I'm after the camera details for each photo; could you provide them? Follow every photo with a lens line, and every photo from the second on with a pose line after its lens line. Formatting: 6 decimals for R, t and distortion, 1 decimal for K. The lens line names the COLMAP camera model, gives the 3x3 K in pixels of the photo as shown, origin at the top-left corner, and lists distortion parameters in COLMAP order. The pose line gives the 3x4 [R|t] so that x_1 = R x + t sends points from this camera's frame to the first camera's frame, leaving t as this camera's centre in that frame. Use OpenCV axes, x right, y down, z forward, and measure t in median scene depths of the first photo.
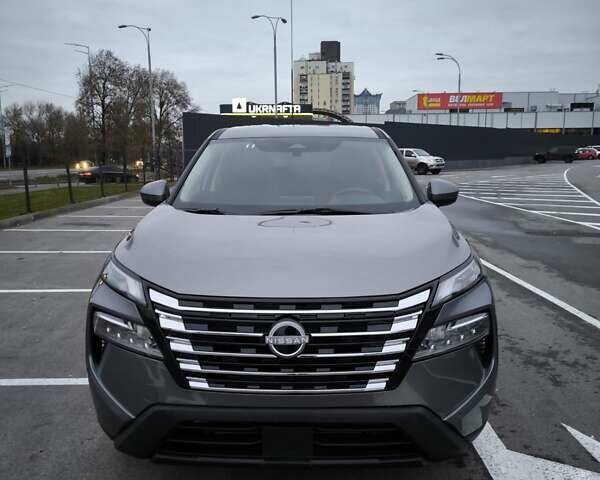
lens RADIAL K [[565.4, 0, 298.1], [0, 565.4, 249.8], [0, 0, 1]] dist [0.023315, -0.012564]
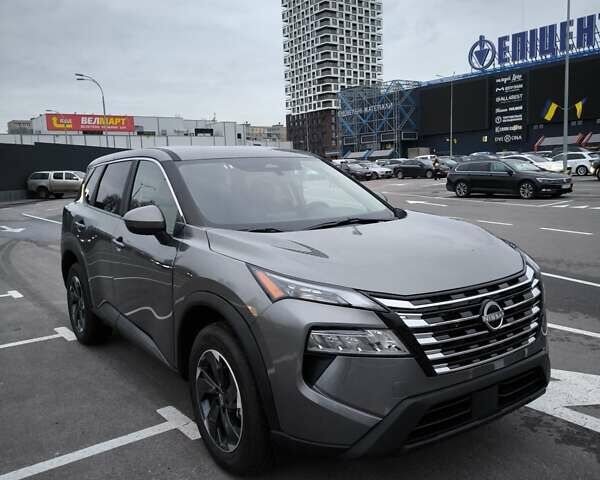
lens RADIAL K [[565.4, 0, 298.1], [0, 565.4, 249.8], [0, 0, 1]] dist [0.023315, -0.012564]
pose [[0.794718, -0.101574, 0.598420, -0.056305], [0.124100, 0.992263, 0.003615, -0.002303], [-0.594158, 0.071391, 0.801174, 0.012348]]
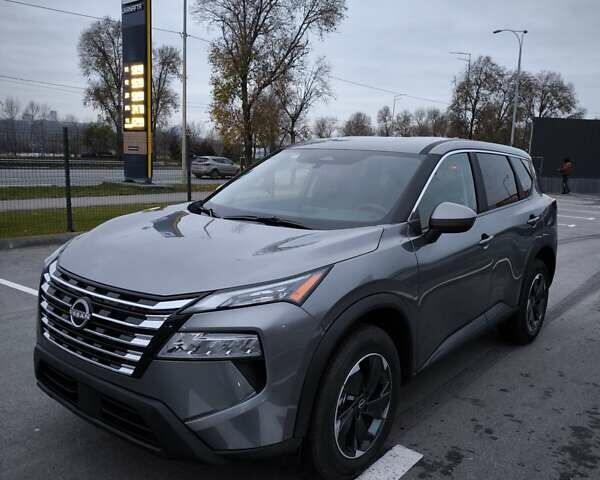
lens RADIAL K [[565.4, 0, 298.1], [0, 565.4, 249.8], [0, 0, 1]] dist [0.023315, -0.012564]
pose [[0.786053, 0.133292, -0.603617, 0.055703], [-0.137623, 0.989704, 0.039330, -0.004835], [0.602644, 0.052156, 0.796304, 0.014987]]
